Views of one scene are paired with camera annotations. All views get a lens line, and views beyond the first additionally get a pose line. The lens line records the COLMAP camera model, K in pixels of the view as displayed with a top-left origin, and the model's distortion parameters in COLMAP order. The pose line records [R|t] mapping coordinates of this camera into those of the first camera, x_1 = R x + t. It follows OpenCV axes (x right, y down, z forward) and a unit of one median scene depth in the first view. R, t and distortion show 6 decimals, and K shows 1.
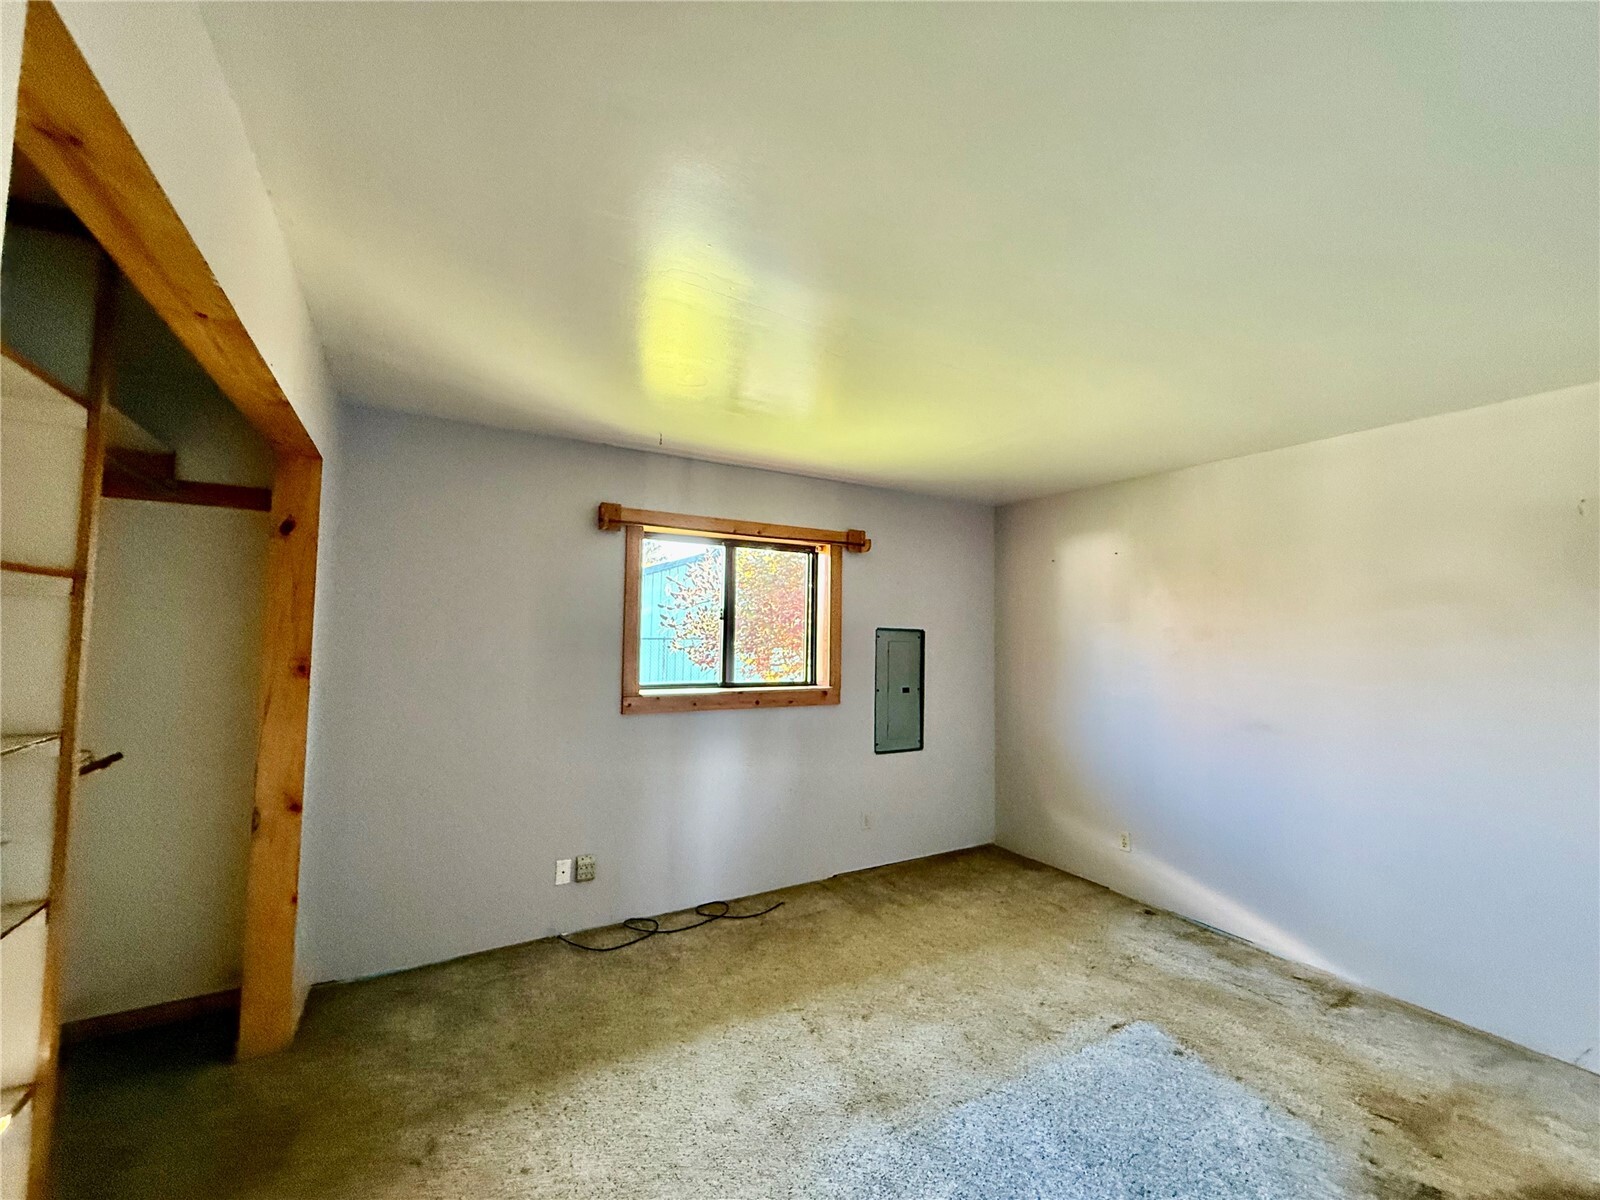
lens RADIAL K [[634.4, 0, 795.3], [0, 634.4, 598.9], [0, 0, 1]] dist [-0.001021, 0.000076]
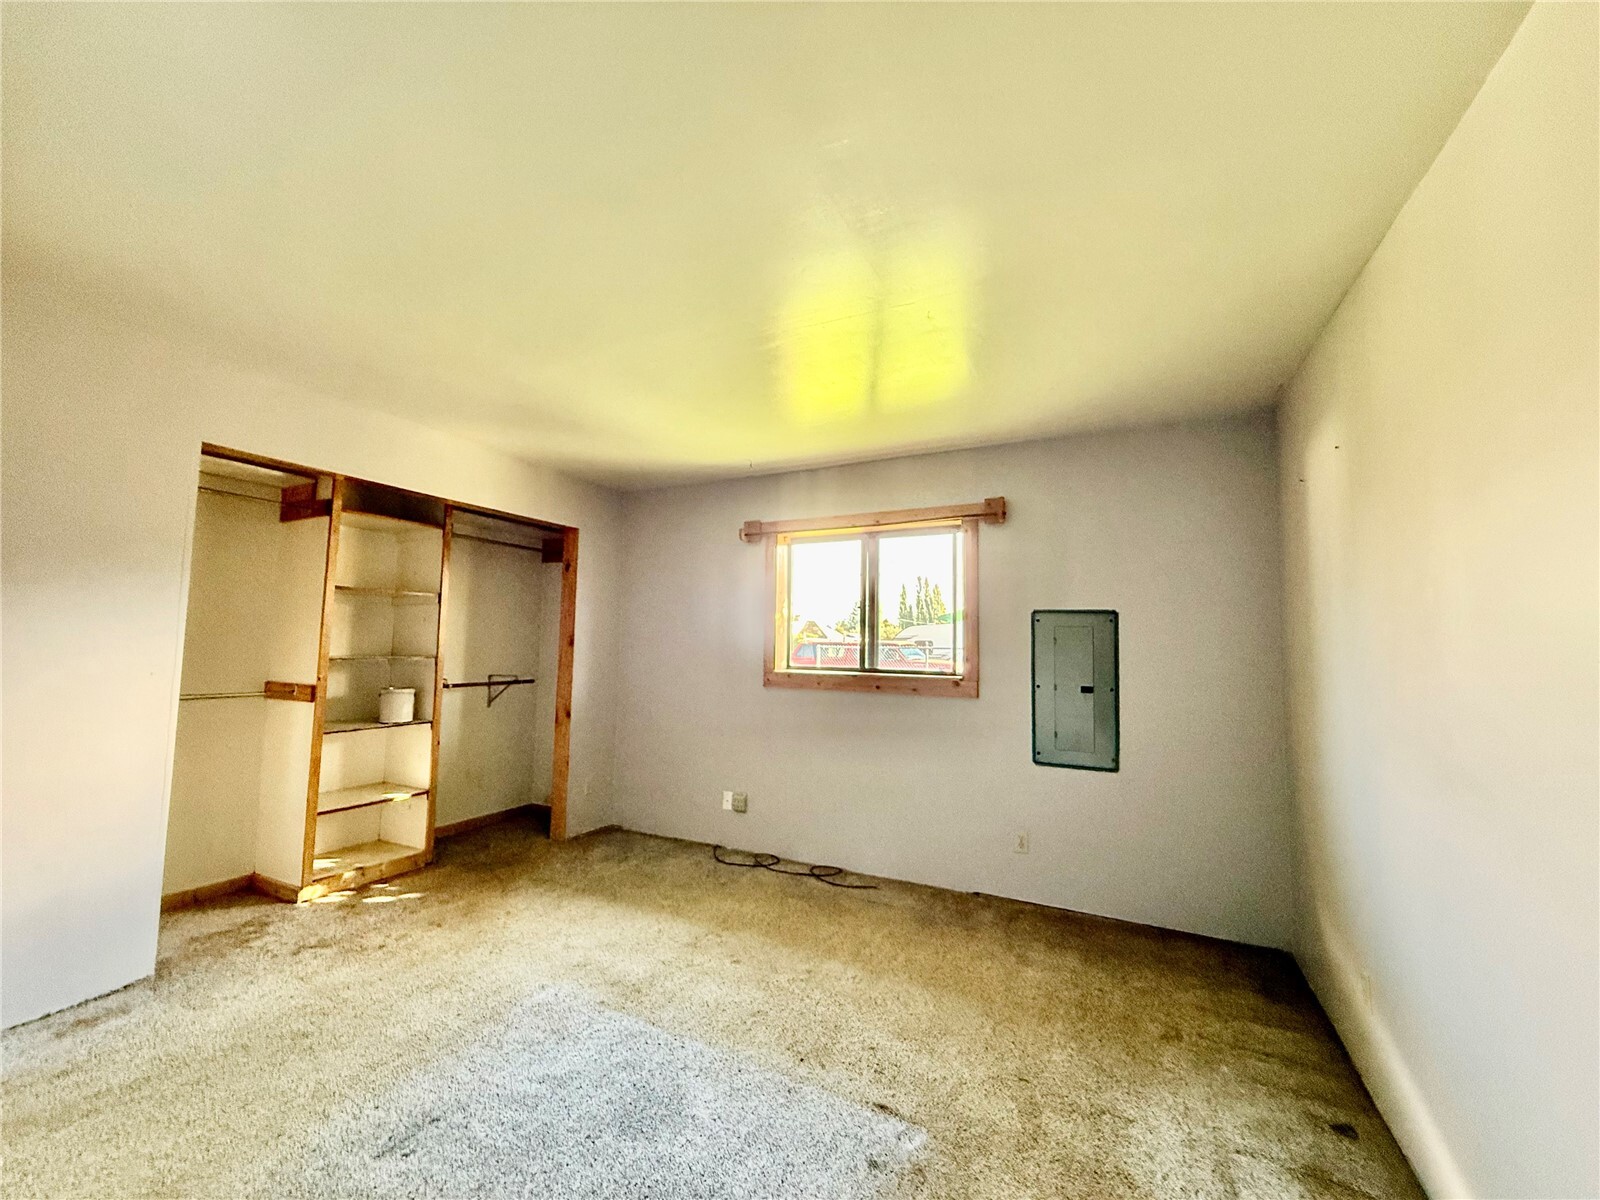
lens RADIAL K [[634.4, 0, 795.3], [0, 634.4, 598.9], [0, 0, 1]] dist [-0.001021, 0.000076]
pose [[0.545891, -0.068403, -0.835059, 0.792202], [0.040441, 0.997651, -0.055285, 0.078314], [0.836879, -0.003591, 0.547376, 0.356761]]
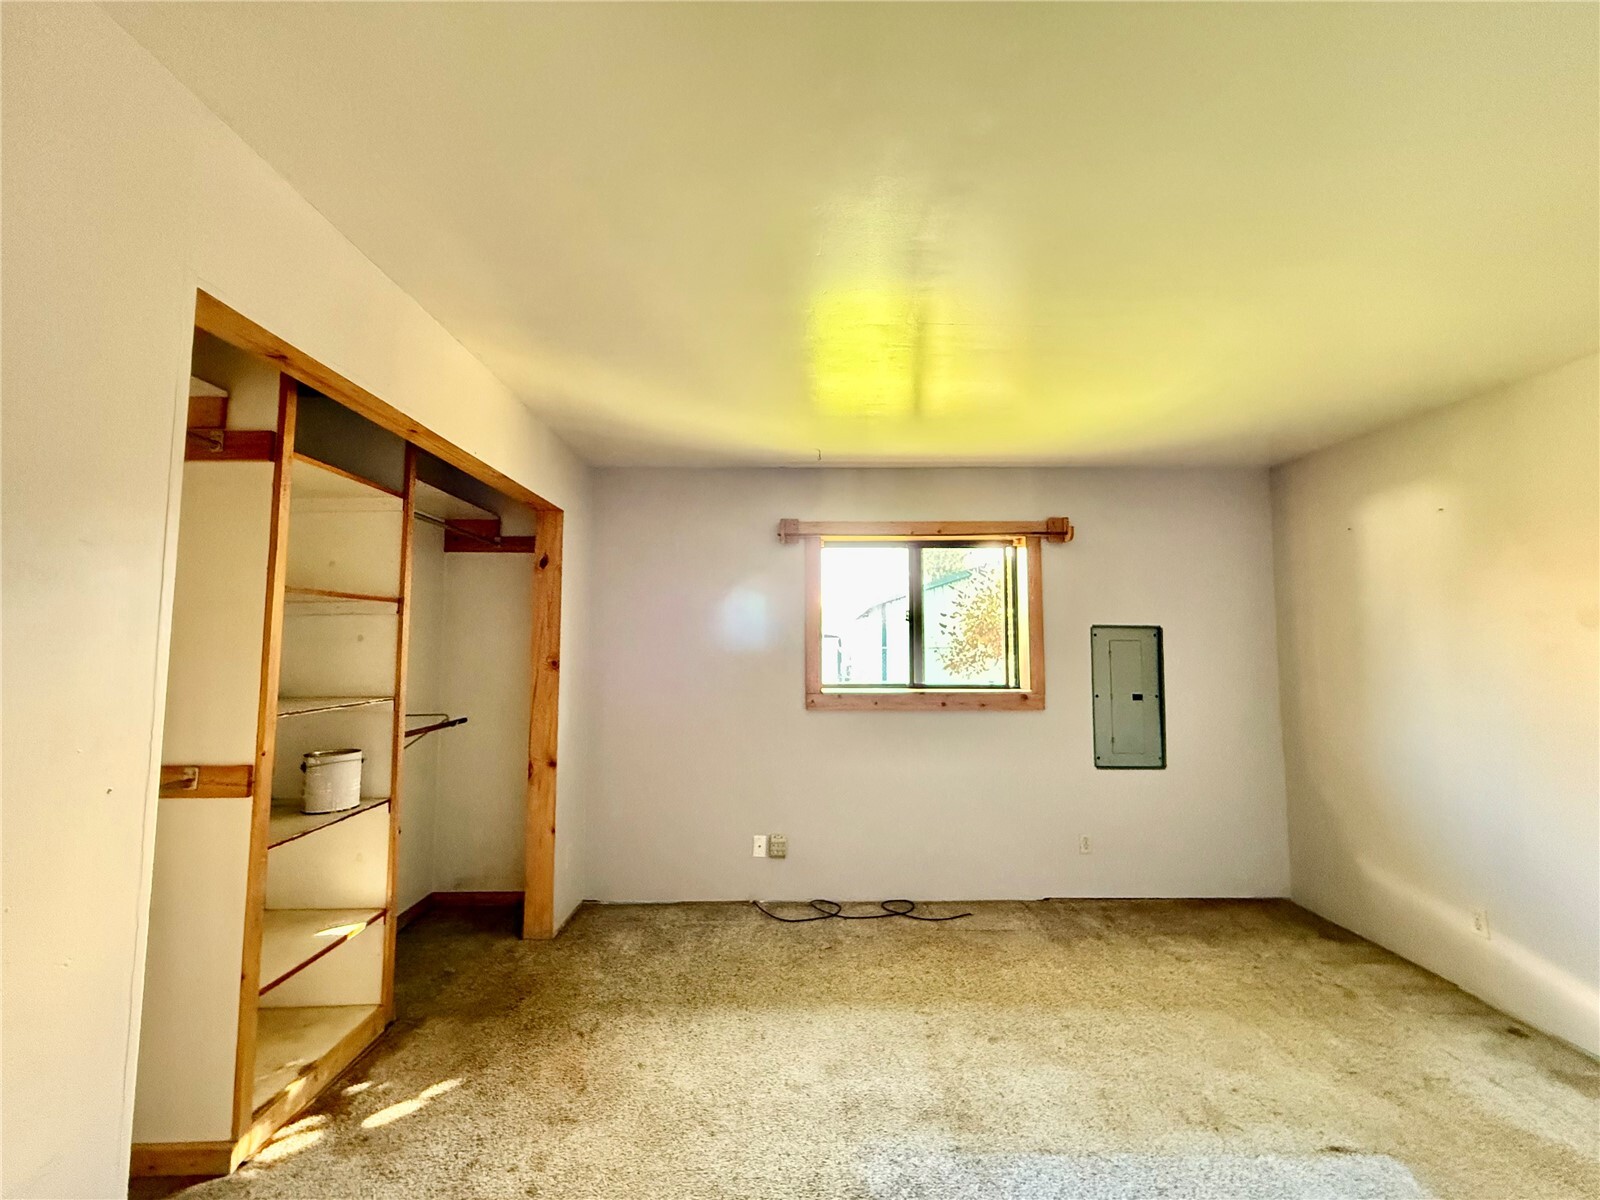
lens RADIAL K [[634.4, 0, 795.3], [0, 634.4, 598.9], [0, 0, 1]] dist [-0.001021, 0.000076]
pose [[0.871143, -0.051117, -0.488361, 0.247264], [0.041723, 0.998676, -0.030106, 0.022170], [0.489253, 0.005851, 0.872122, 0.032267]]
